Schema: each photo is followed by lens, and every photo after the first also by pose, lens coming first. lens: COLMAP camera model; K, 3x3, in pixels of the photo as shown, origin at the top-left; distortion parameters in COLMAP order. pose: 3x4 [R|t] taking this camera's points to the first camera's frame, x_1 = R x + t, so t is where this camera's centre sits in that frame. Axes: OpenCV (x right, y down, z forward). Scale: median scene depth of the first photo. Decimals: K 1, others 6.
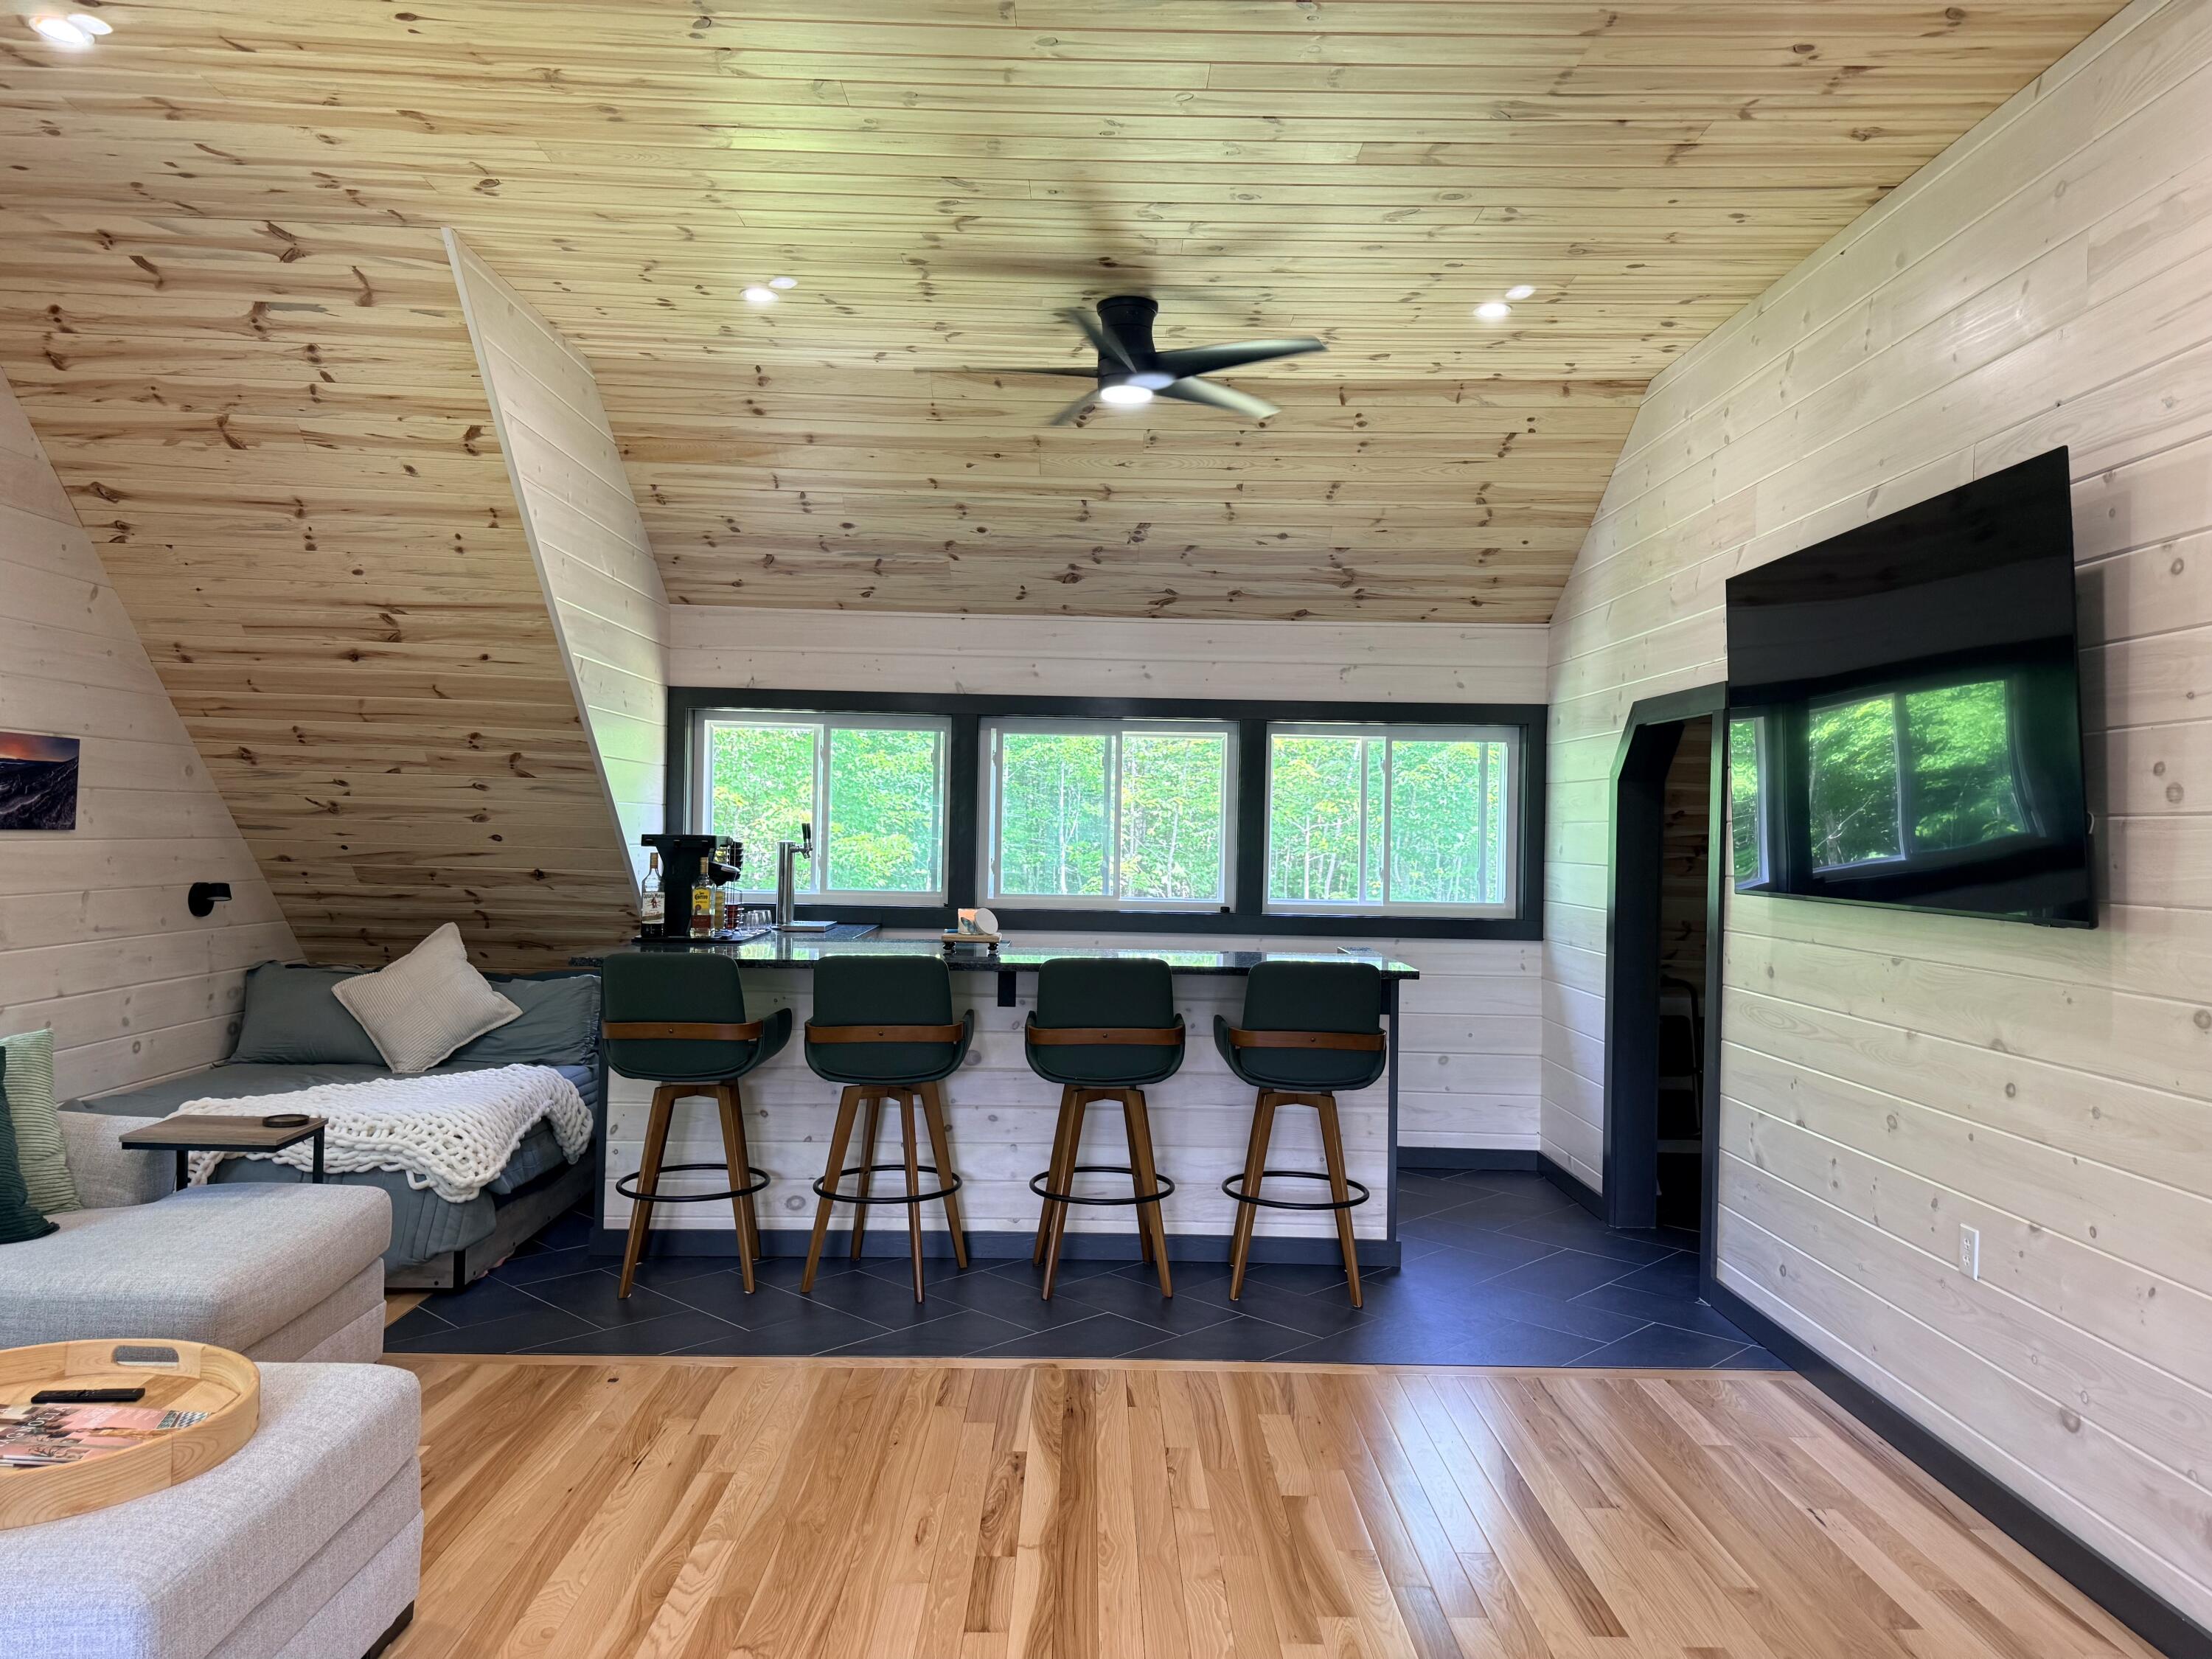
lens RADIAL K [[1570.2, 0, 1117.8], [0, 1570.2, 837.4], [0, 0, 1]] dist [0.059615, -0.066653]
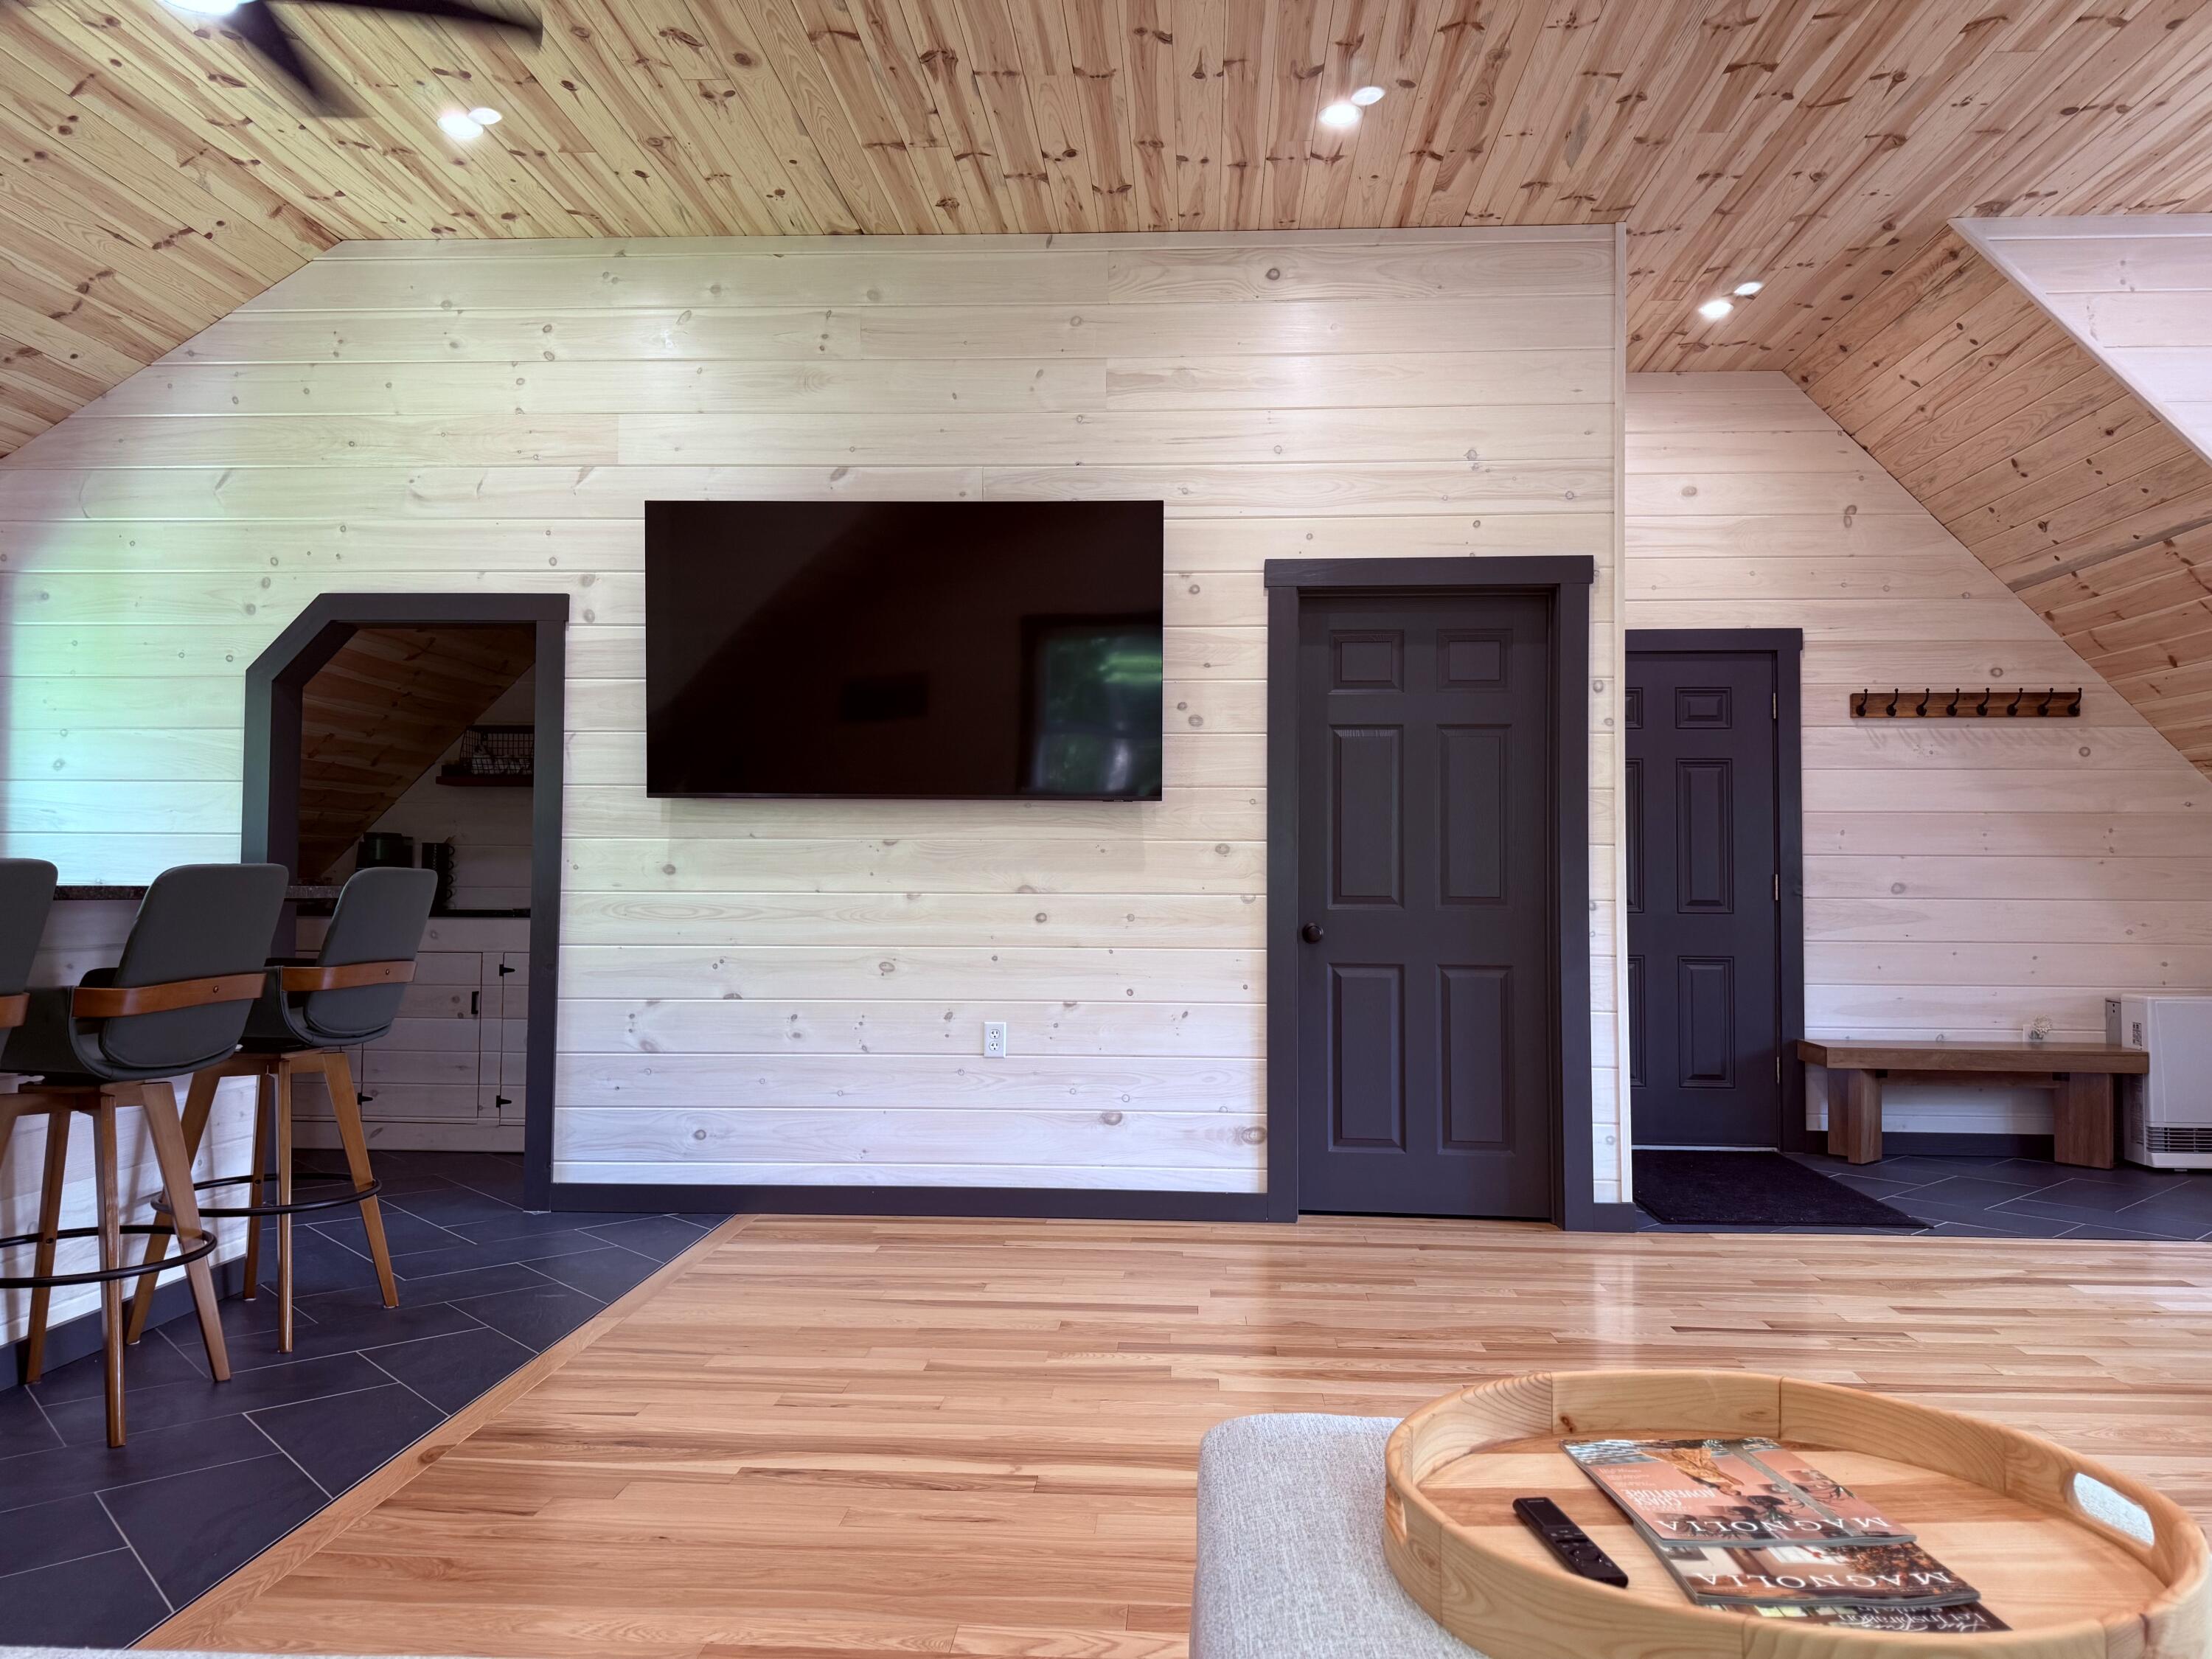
lens RADIAL K [[1570.2, 0, 1103.1], [0, 1570.2, 828.4], [0, 0, 1]] dist [0.059615, -0.066653]
pose [[0.065064, 0.019977, 0.997681, -0.632105], [-0.002239, 0.999800, -0.019874, 0.074875], [-0.997879, -0.000941, 0.065096, 0.605679]]
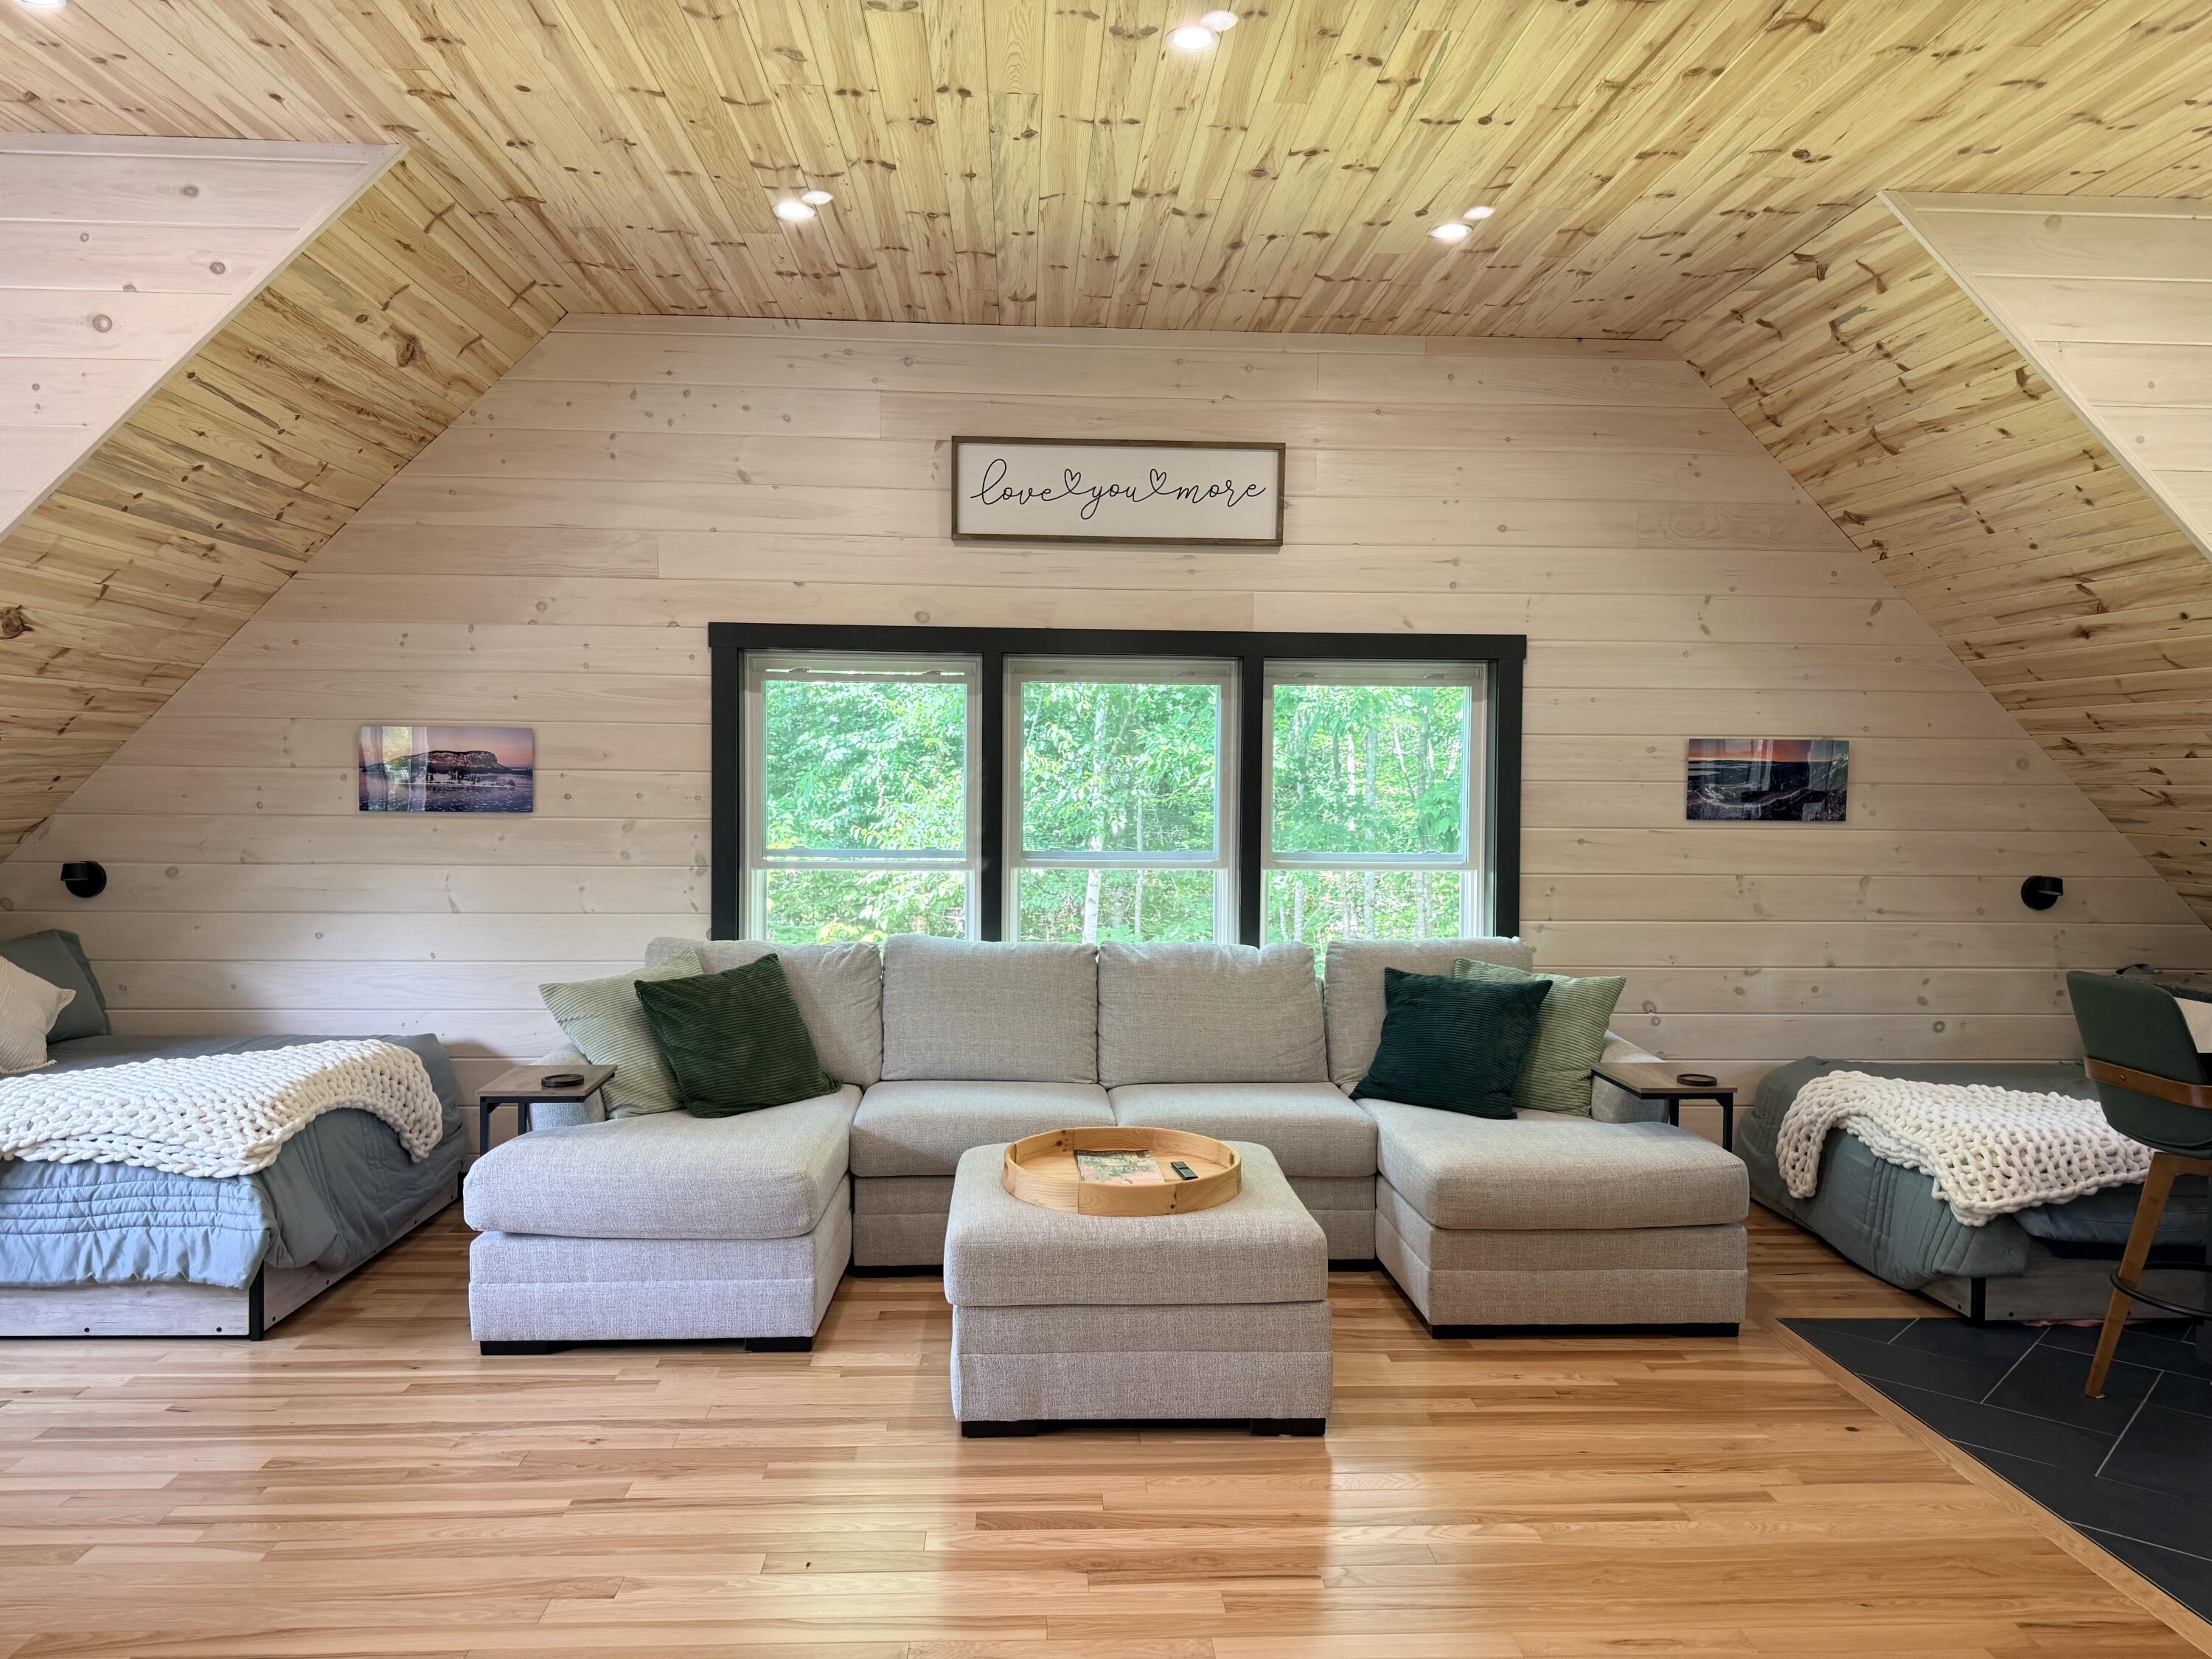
lens RADIAL K [[1570.2, 0, 1103.2], [0, 1570.2, 838.3], [0, 0, 1]] dist [0.059615, -0.066653]
pose [[0.038241, 0.011085, -0.999207, 0.486673], [-0.012817, 0.999862, 0.010602, 0.002311], [0.999186, 0.012401, 0.038377, 0.463337]]
